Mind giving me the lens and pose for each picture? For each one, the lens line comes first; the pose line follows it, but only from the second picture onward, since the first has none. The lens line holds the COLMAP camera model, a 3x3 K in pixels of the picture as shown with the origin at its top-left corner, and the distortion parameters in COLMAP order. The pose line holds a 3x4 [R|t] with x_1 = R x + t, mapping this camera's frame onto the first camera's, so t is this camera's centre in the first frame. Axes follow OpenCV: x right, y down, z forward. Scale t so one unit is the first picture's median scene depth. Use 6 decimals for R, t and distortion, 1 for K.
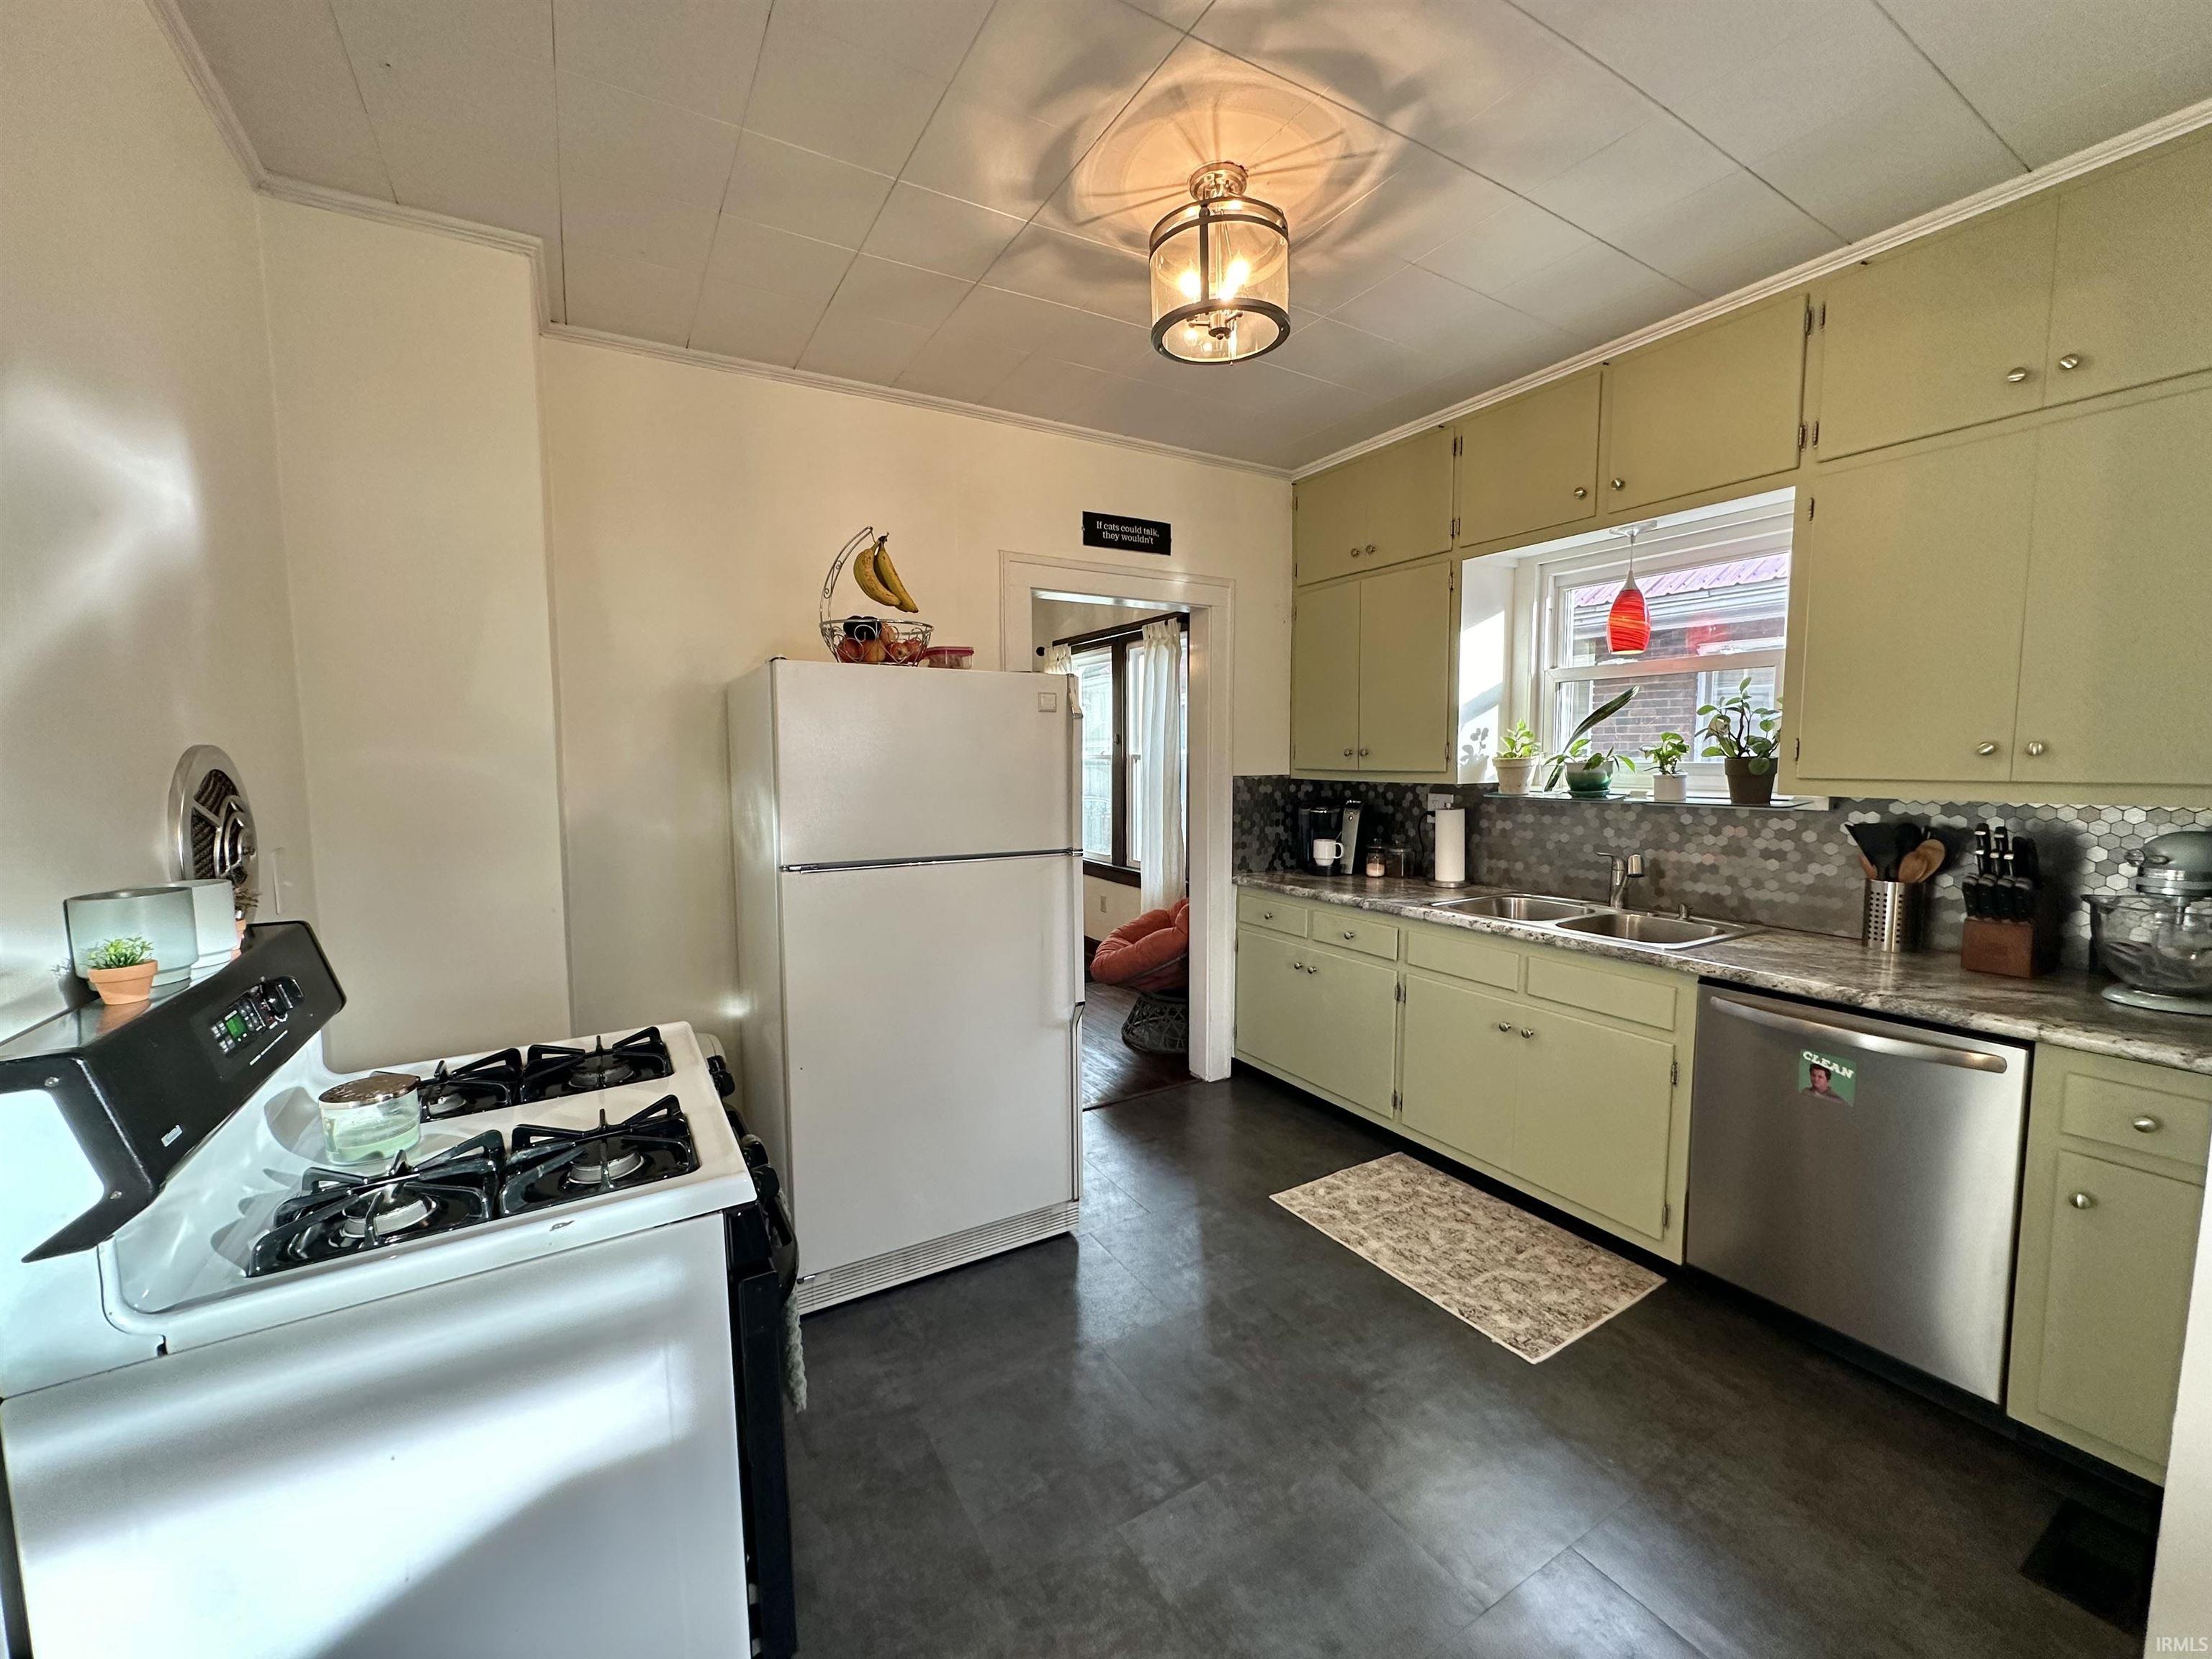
lens RADIAL K [[880.5, 0, 1122.6], [0, 880.5, 831.2], [0, 0, 1]] dist [-0.002651, 0.000162]
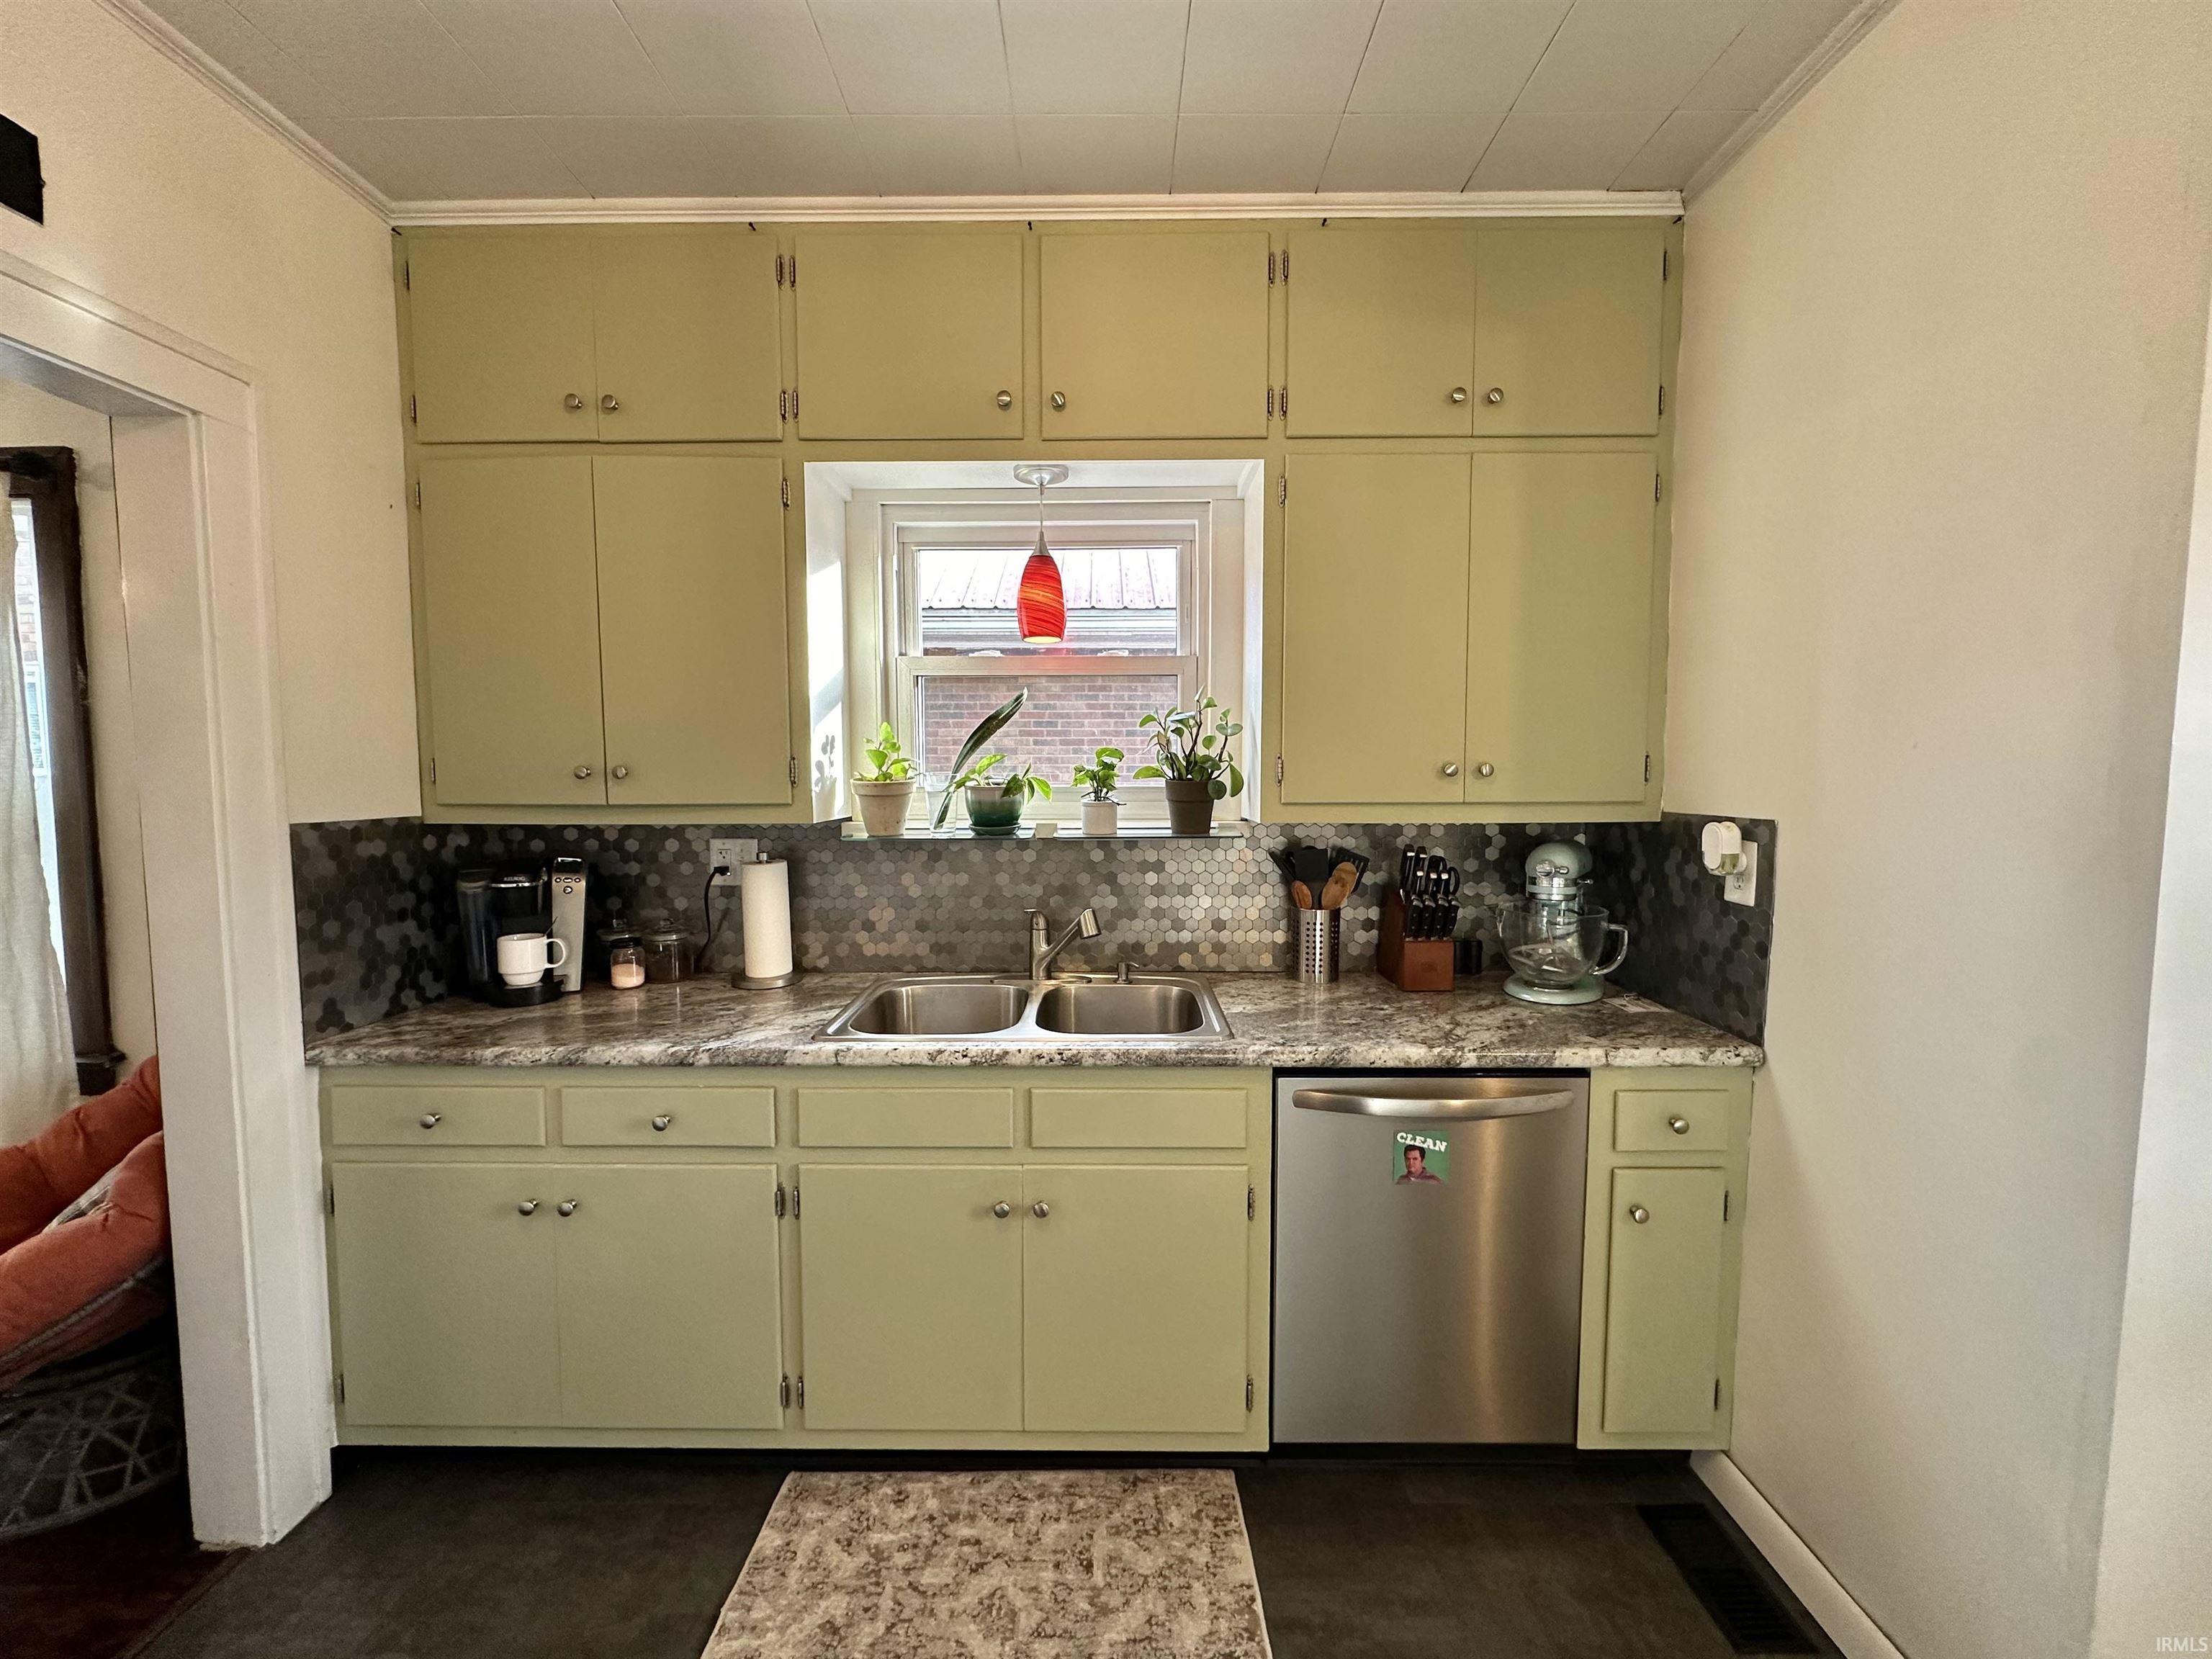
lens RADIAL K [[880.5, 0, 1106.2], [0, 880.5, 829.7], [0, 0, 1]] dist [-0.002651, 0.000162]
pose [[0.528164, -0.050857, 0.847618, -0.036109], [0.074536, 0.997129, 0.013383, -0.041383], [-0.845865, 0.056109, 0.530438, 0.487782]]
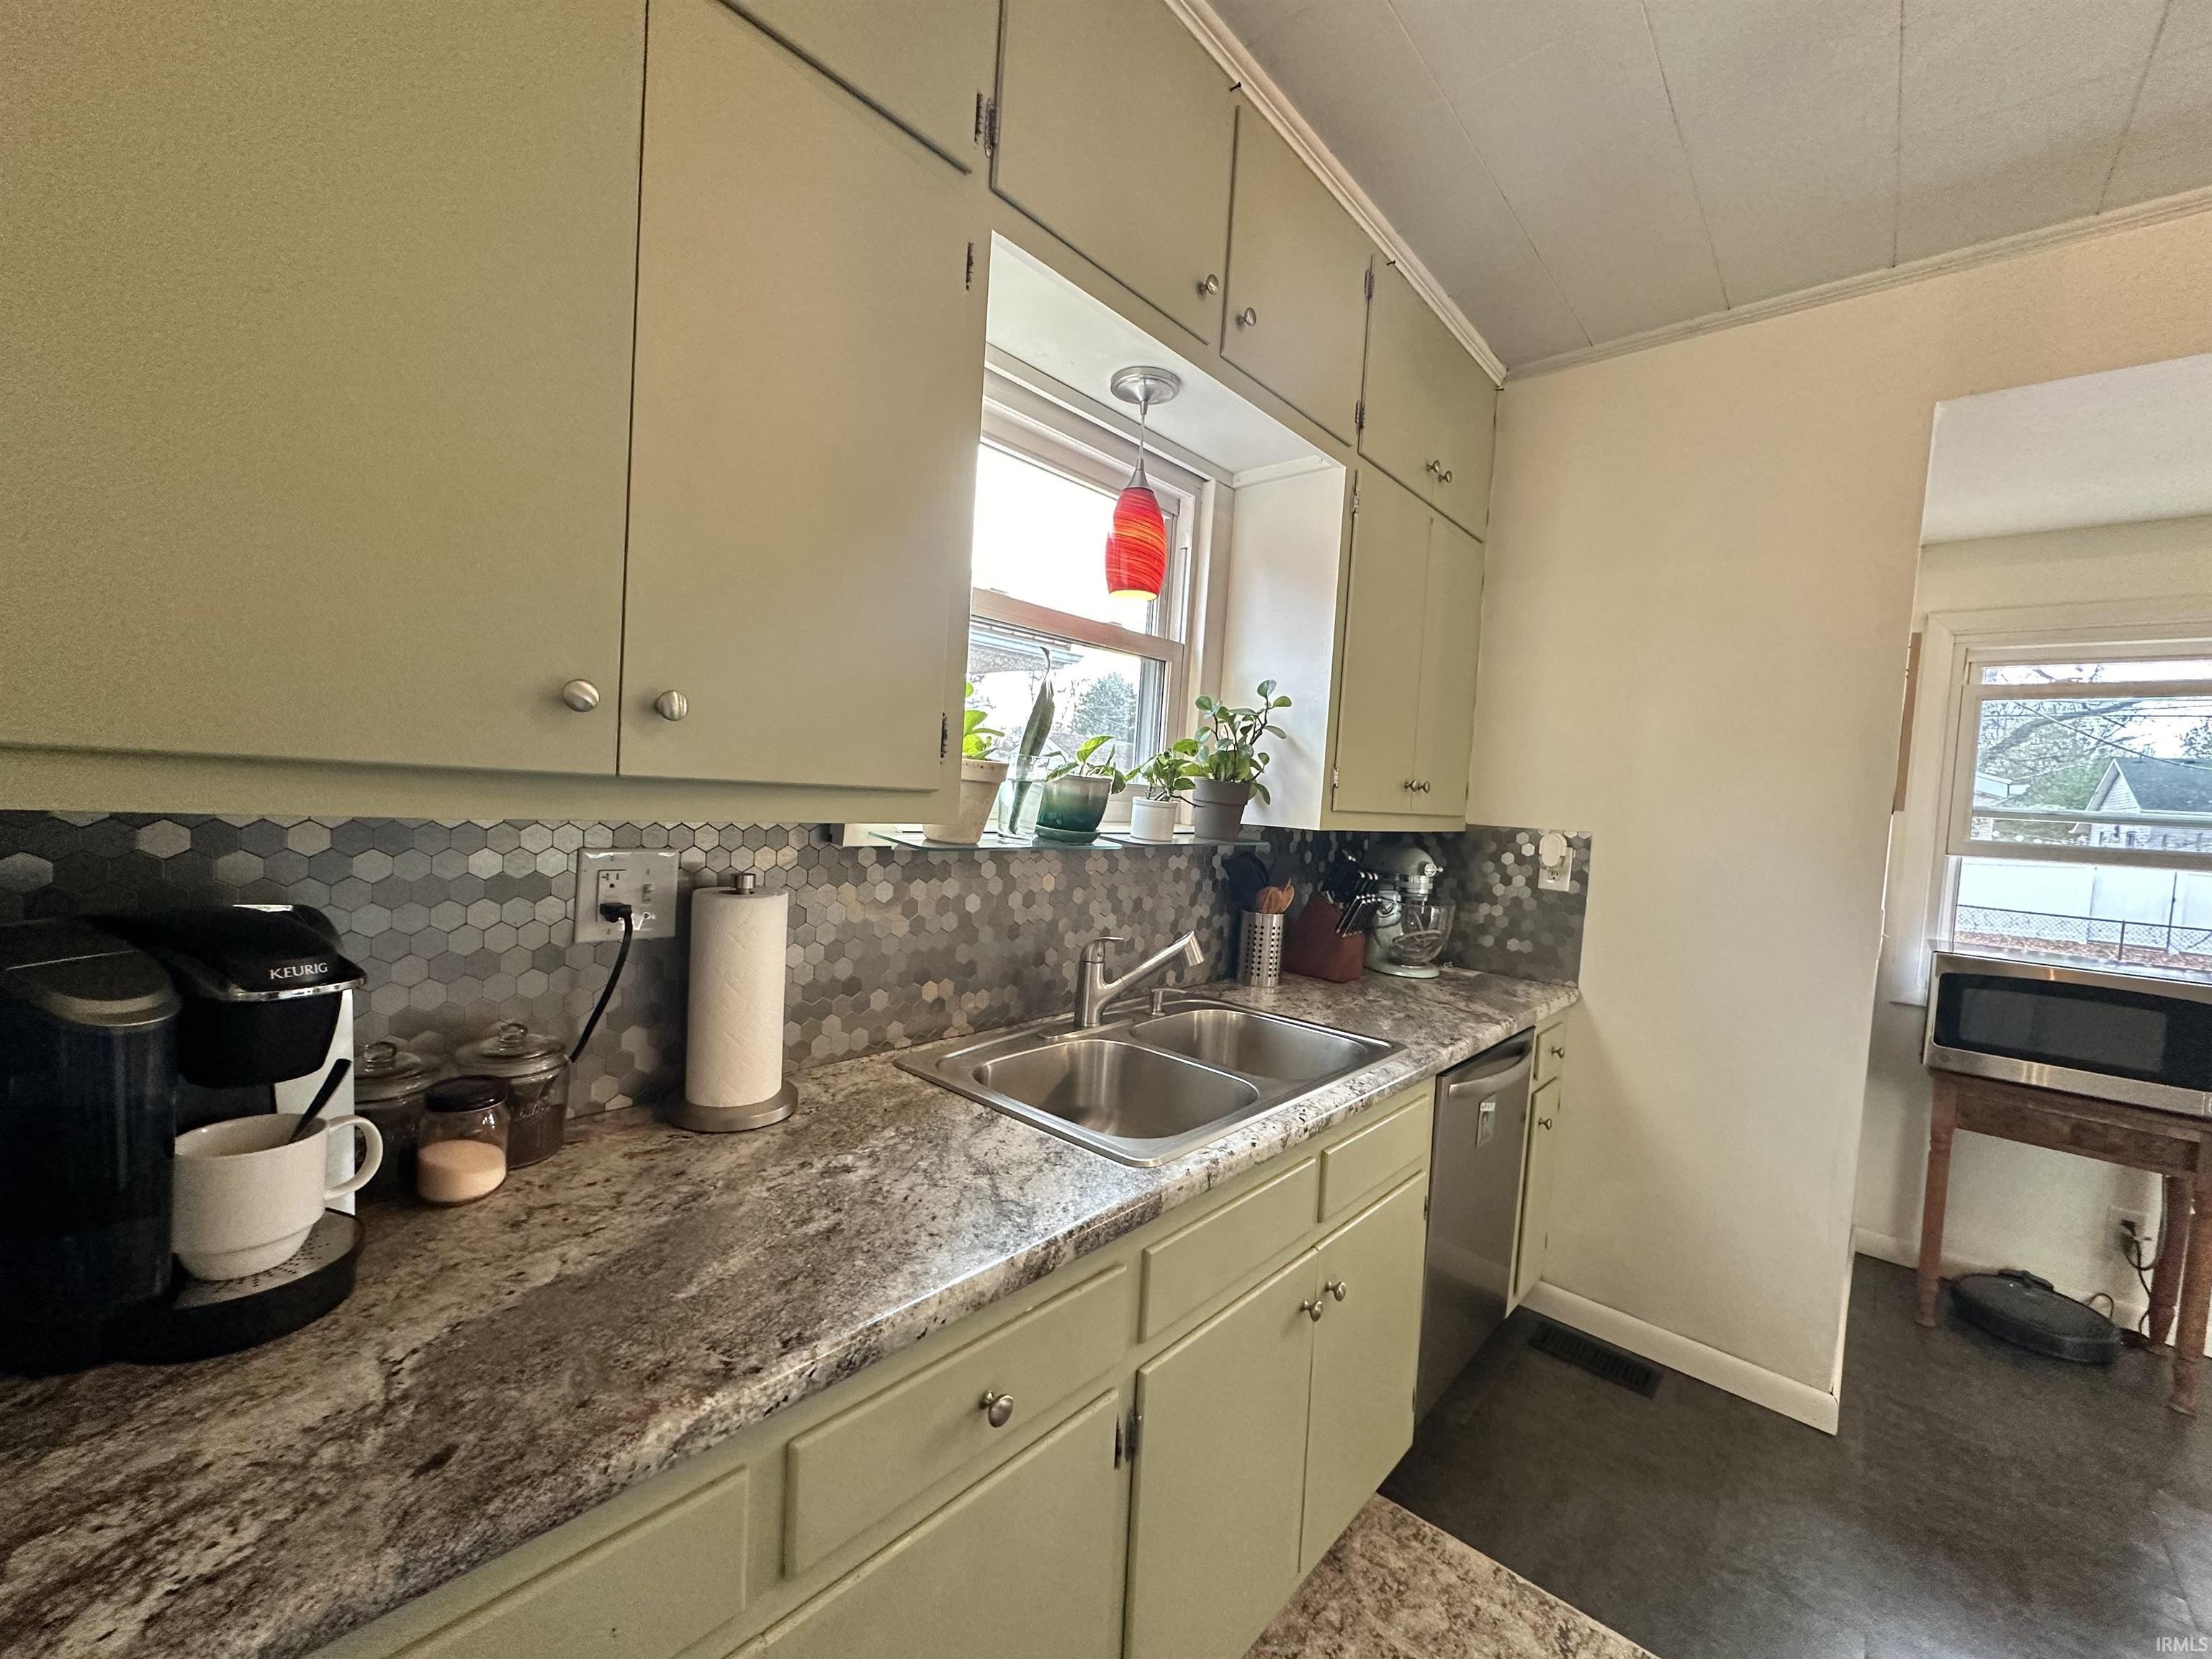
lens RADIAL K [[880.5, 0, 1123.3], [0, 880.5, 829.2], [0, 0, 1]] dist [-0.002651, 0.000162]
pose [[-0.289899, -0.053466, 0.955563, -0.001506], [0.026292, 0.997617, 0.063795, -0.073081], [-0.956696, 0.043617, -0.287802, 1.023180]]
